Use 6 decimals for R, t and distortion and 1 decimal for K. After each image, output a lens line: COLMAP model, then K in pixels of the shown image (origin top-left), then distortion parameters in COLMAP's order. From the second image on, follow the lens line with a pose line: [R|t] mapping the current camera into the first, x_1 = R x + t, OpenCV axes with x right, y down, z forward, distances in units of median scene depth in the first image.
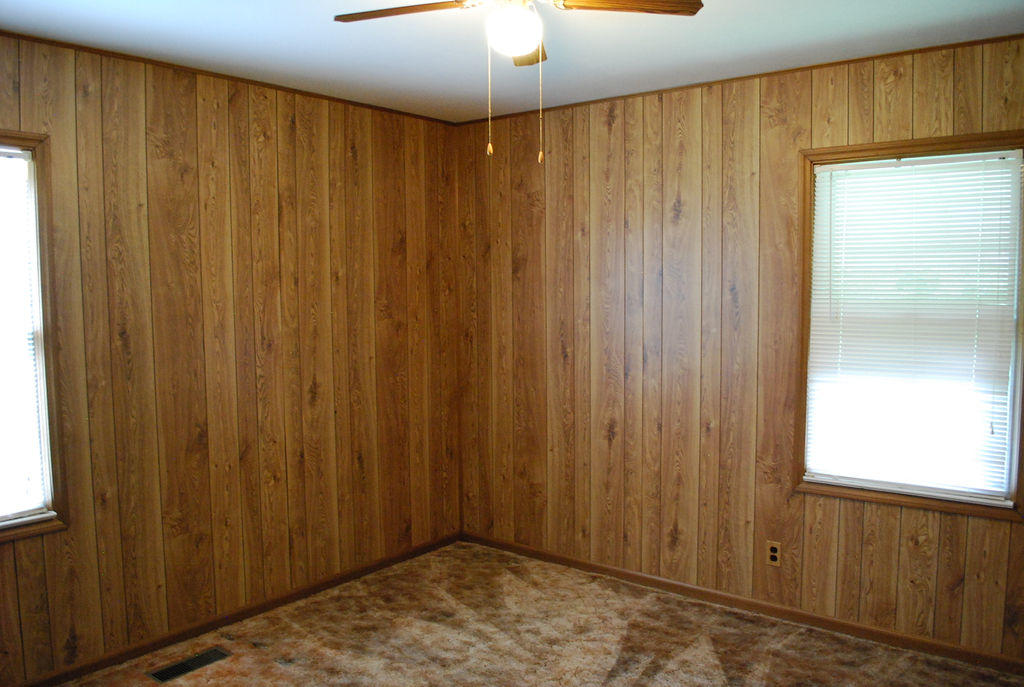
lens RADIAL K [[809.8, 0, 512.6], [0, 809.8, 353.6], [0, 0, 1]] dist [-0.083737, 0.010382]
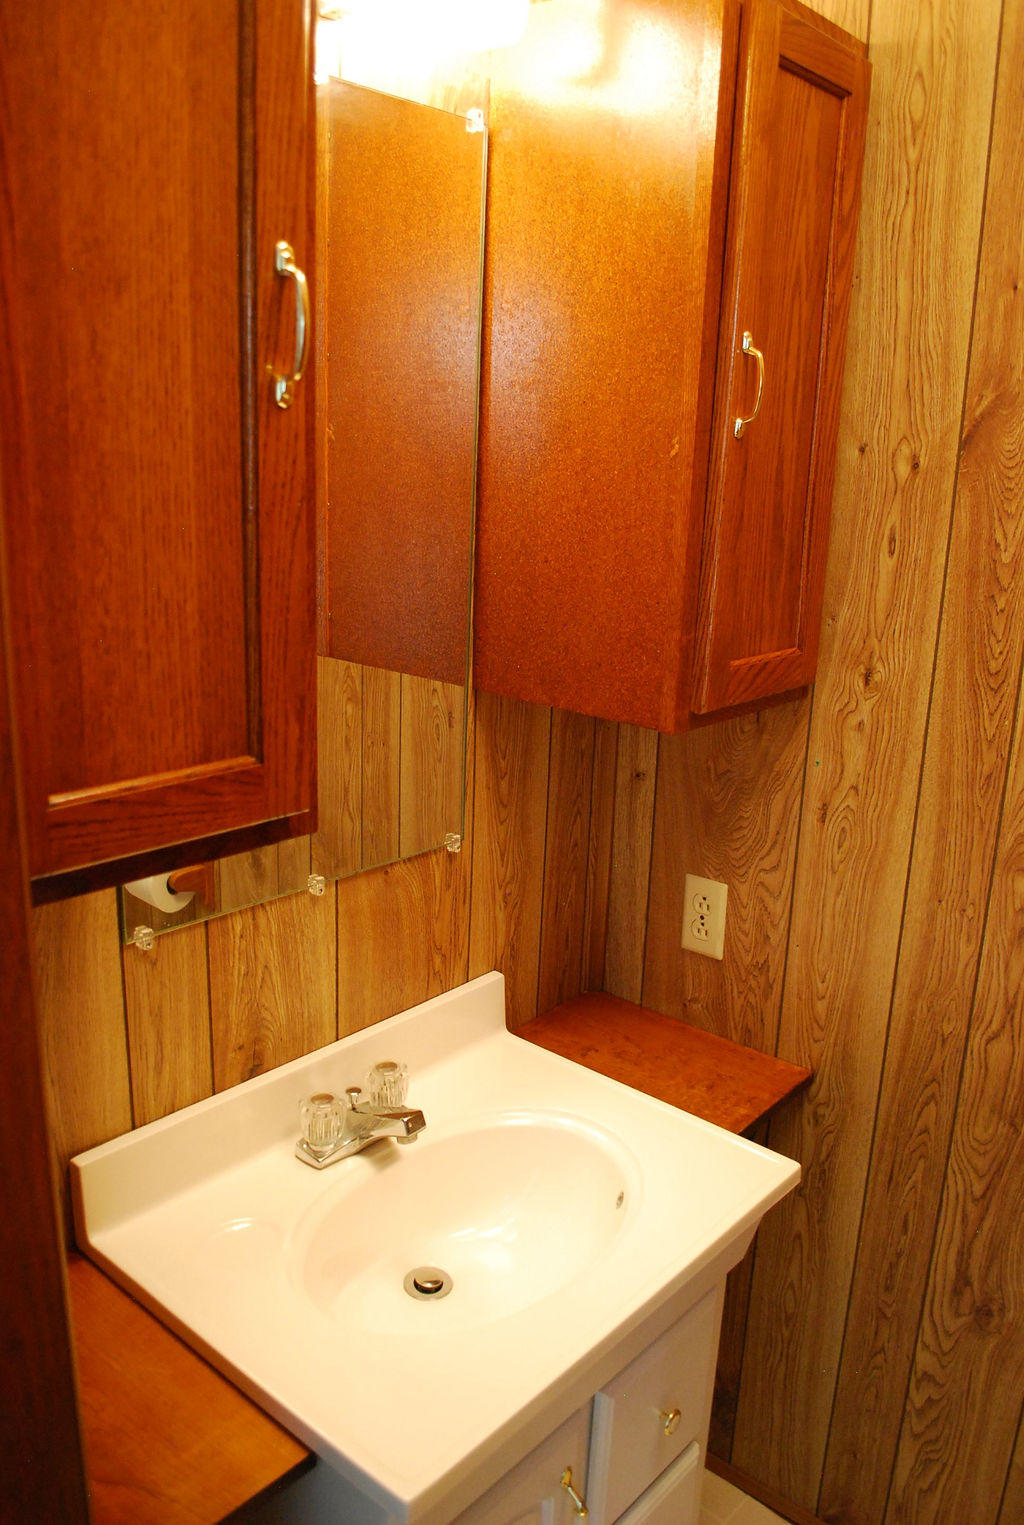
lens RADIAL K [[1205.9, 0, 512.0], [0, 1205.9, 762.5], [0, 0, 1]] dist [-0.083737, 0.010382]
pose [[-0.027793, 0.265401, -0.963737, 0.050474], [-0.112894, 0.957108, 0.266831, -0.301987], [0.993218, 0.116216, 0.003361, 0.854728]]
